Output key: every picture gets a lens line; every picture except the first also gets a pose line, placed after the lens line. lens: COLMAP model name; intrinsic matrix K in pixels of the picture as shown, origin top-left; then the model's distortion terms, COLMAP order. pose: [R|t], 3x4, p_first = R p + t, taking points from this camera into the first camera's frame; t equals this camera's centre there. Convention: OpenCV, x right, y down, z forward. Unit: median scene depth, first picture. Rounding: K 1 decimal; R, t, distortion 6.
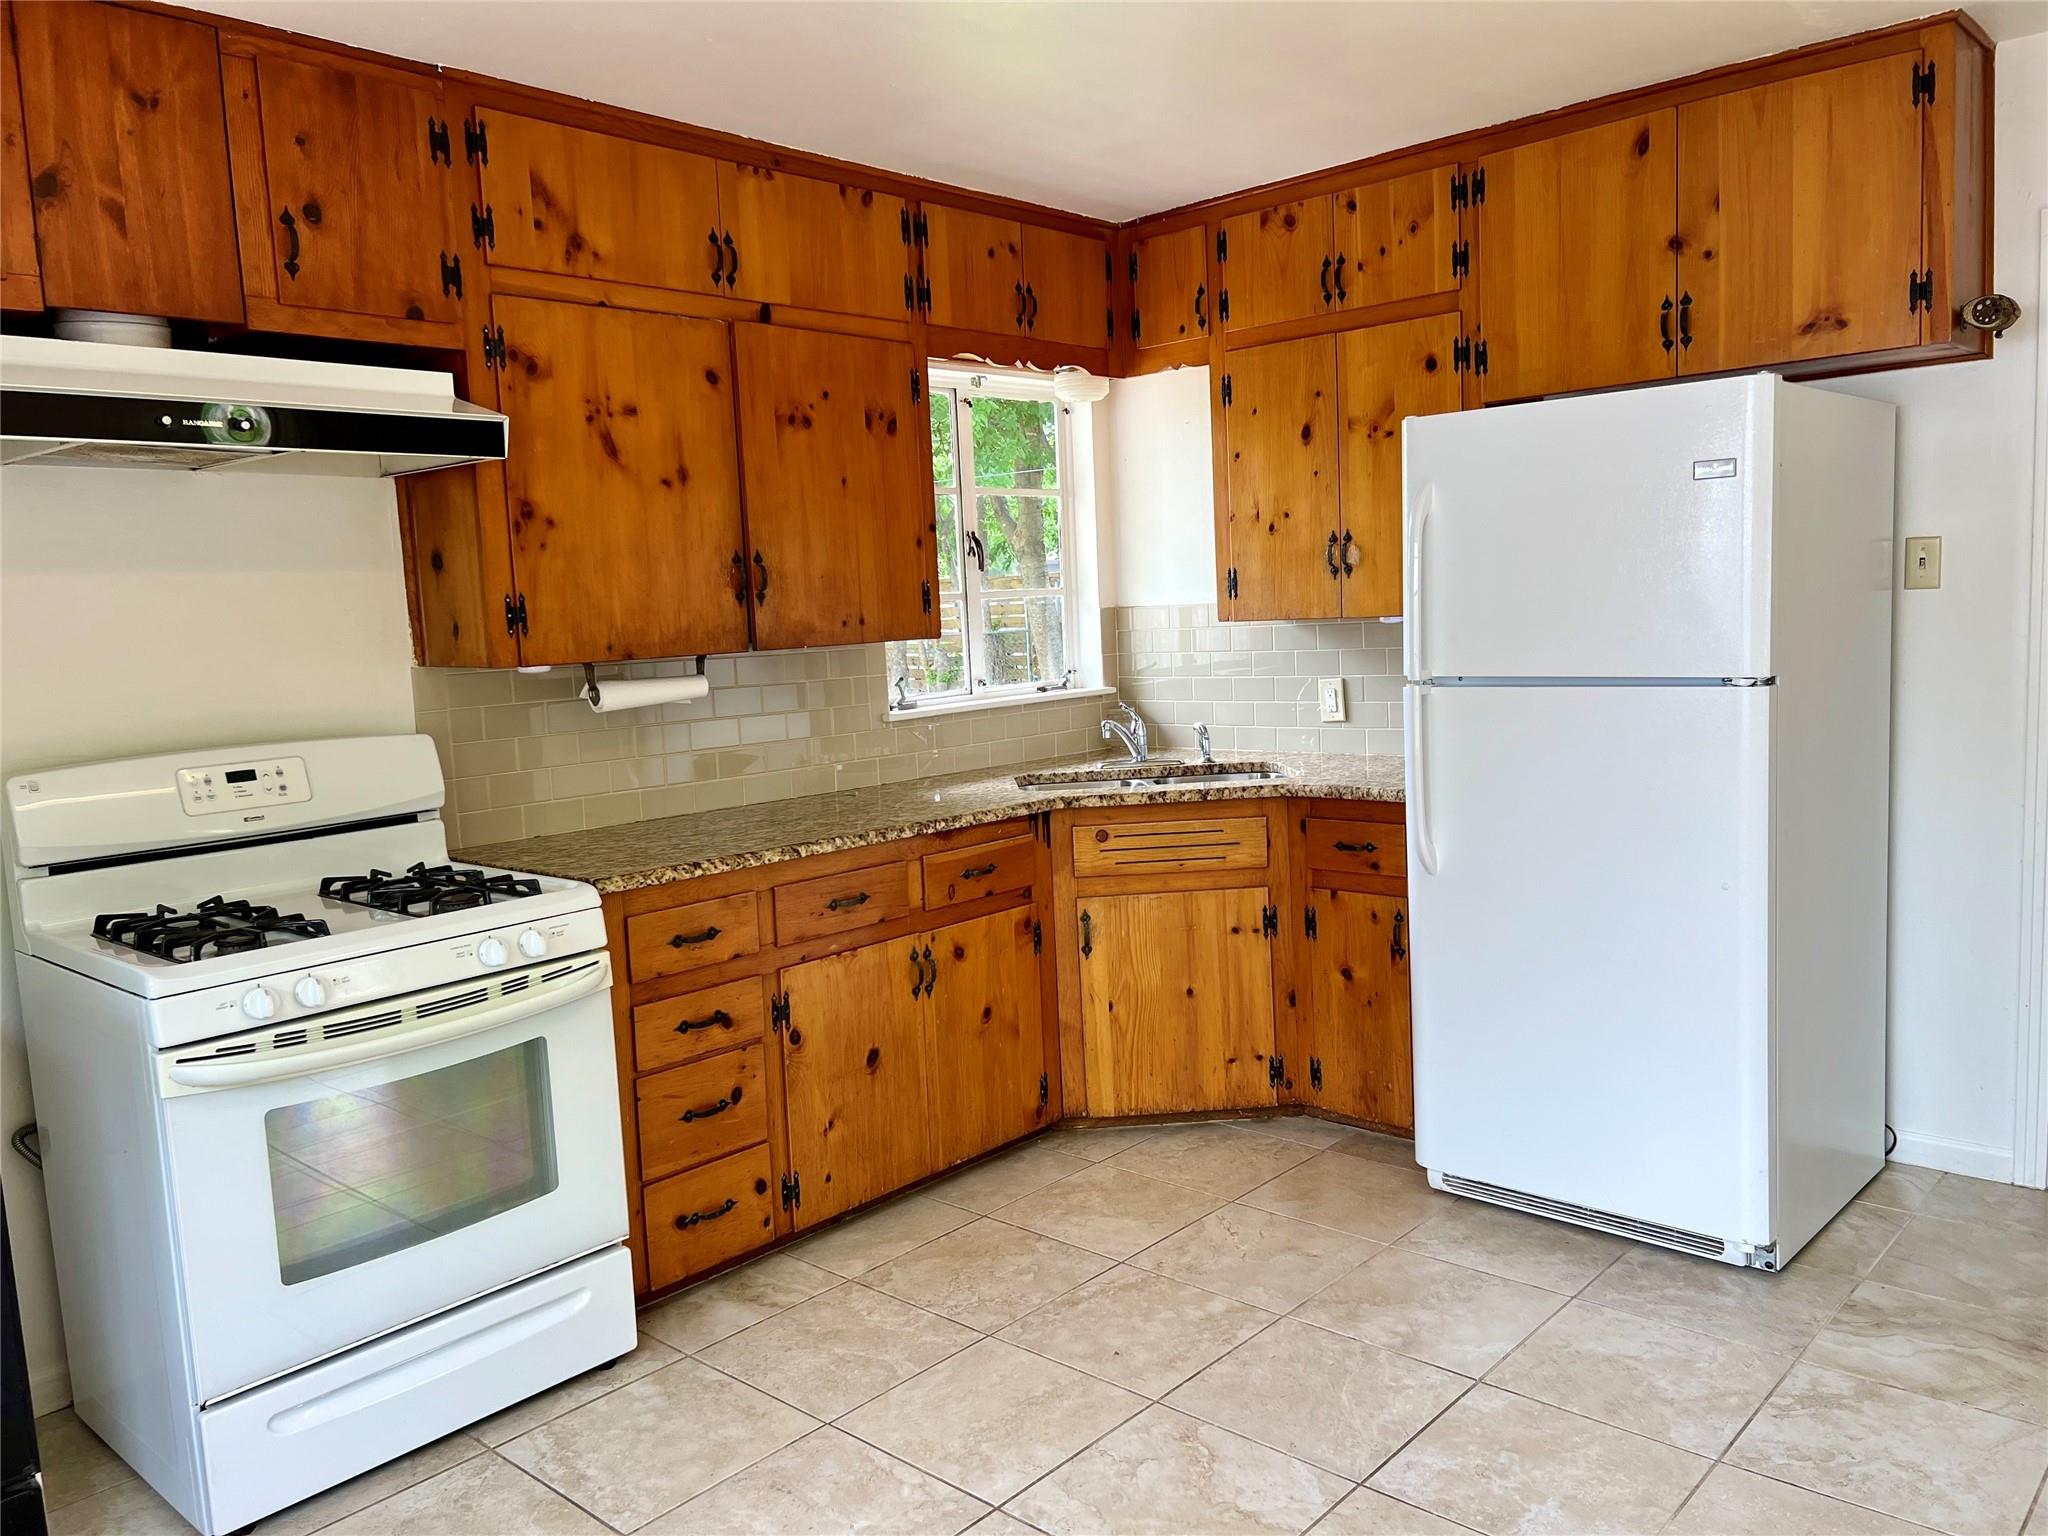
lens RADIAL K [[1551.9, 0, 1038.5], [0, 1551.9, 768.1], [0, 0, 1]] dist [0.054654, -0.067441]
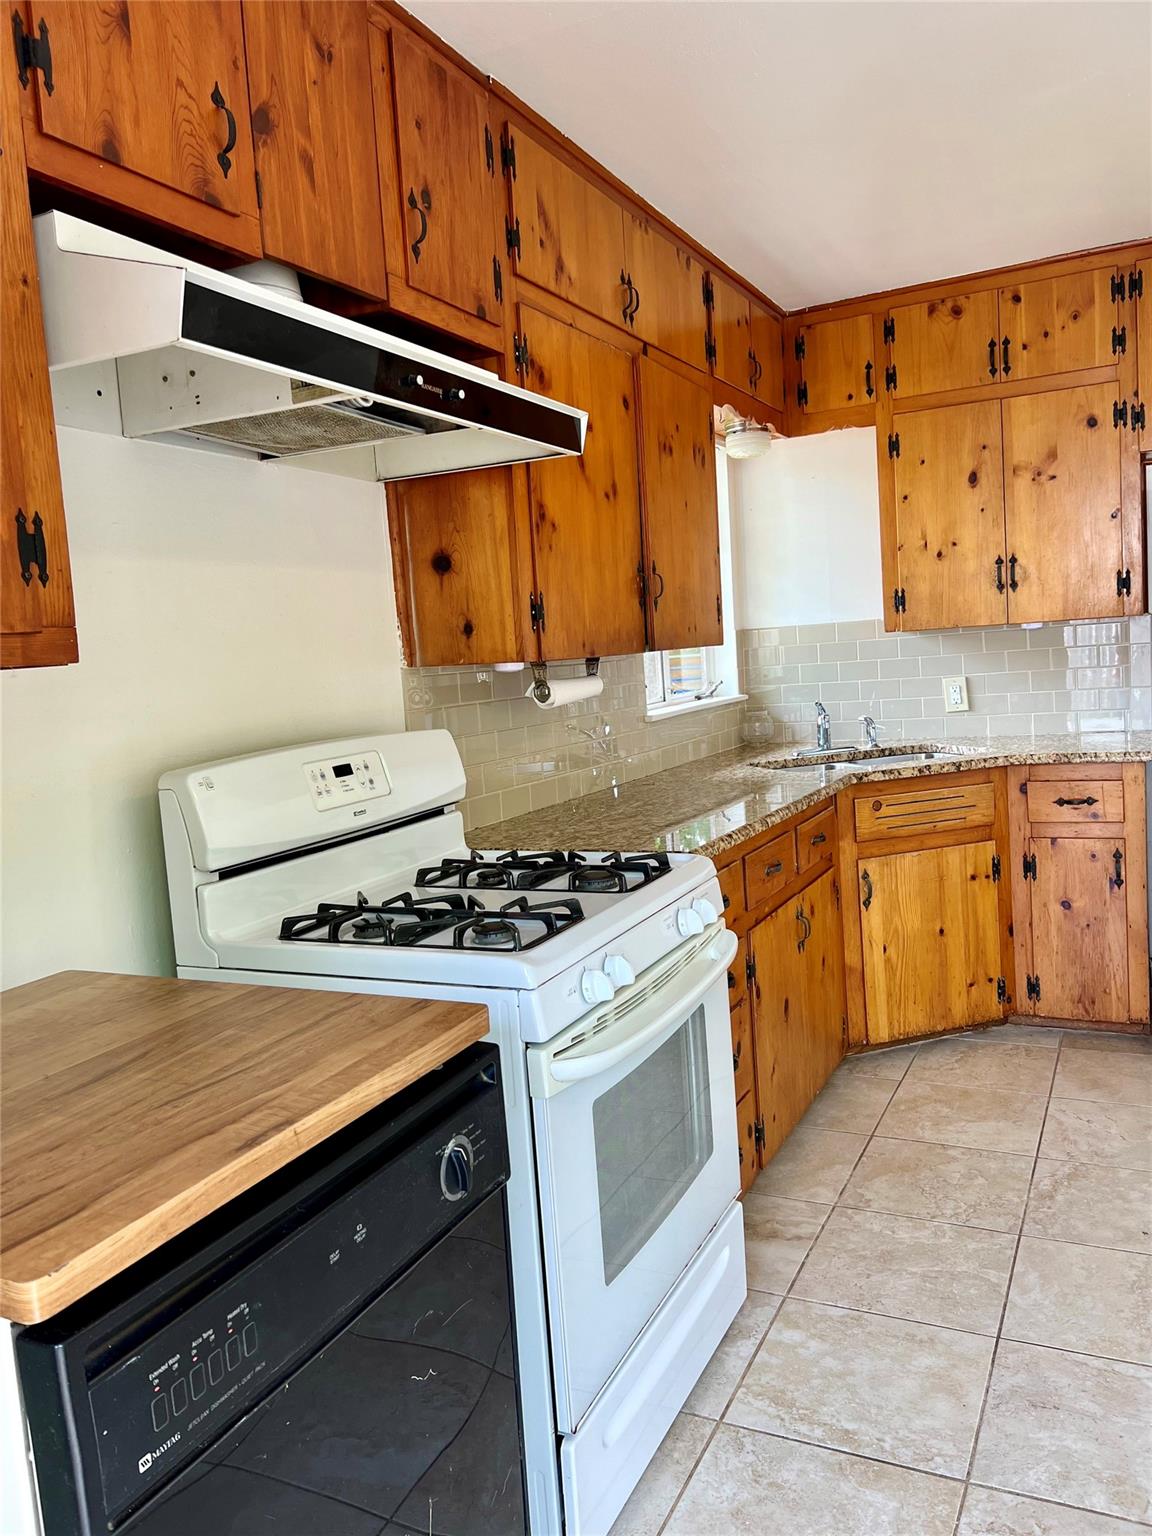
lens RADIAL K [[1163.9, 0, 566.2], [0, 1163.9, 759.1], [0, 0, 1]] dist [0.054654, -0.067441]
pose [[0.961549, -0.045392, 0.270857, -0.442570], [0.054539, 0.998164, -0.026339, 0.019103], [-0.269164, 0.040099, 0.962259, 0.202412]]
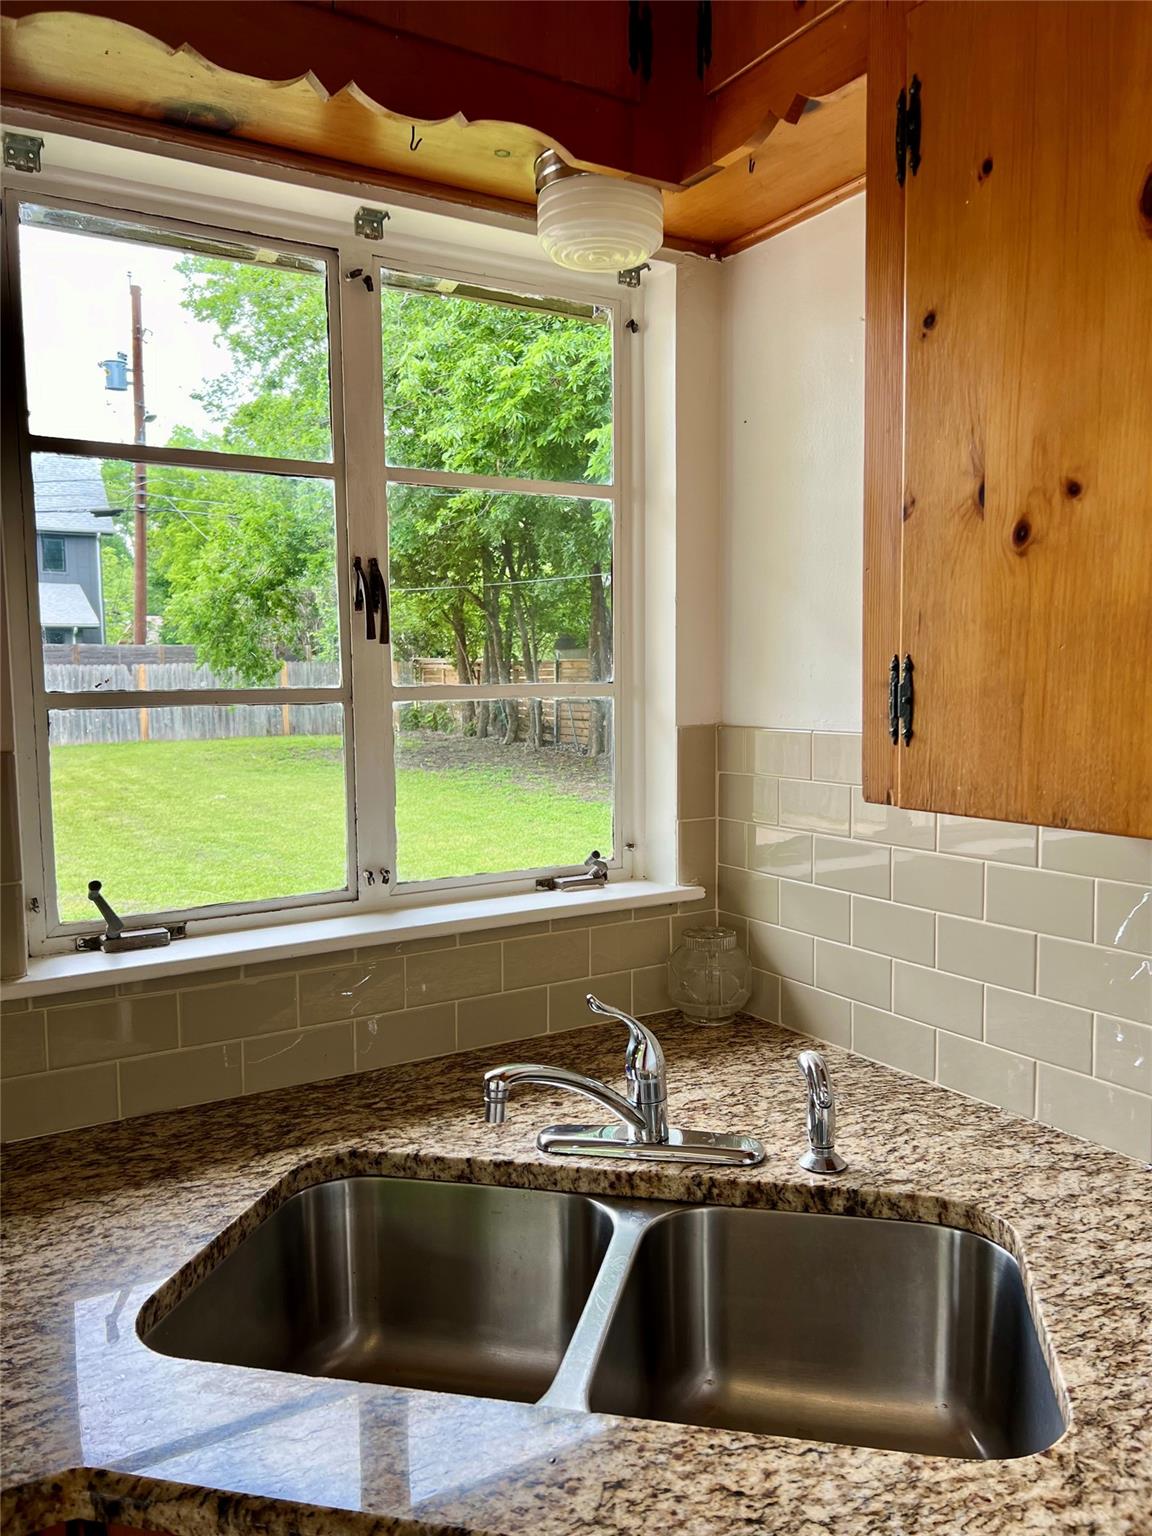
lens RADIAL K [[1163.9, 0, 587.6], [0, 1163.9, 765.5], [0, 0, 1]] dist [0.054654, -0.067441]
pose [[0.960031, 0.060077, -0.273370, 0.147292], [-0.065387, 0.997806, -0.010344, -0.110151], [0.272148, 0.027806, 0.961853, 0.828575]]
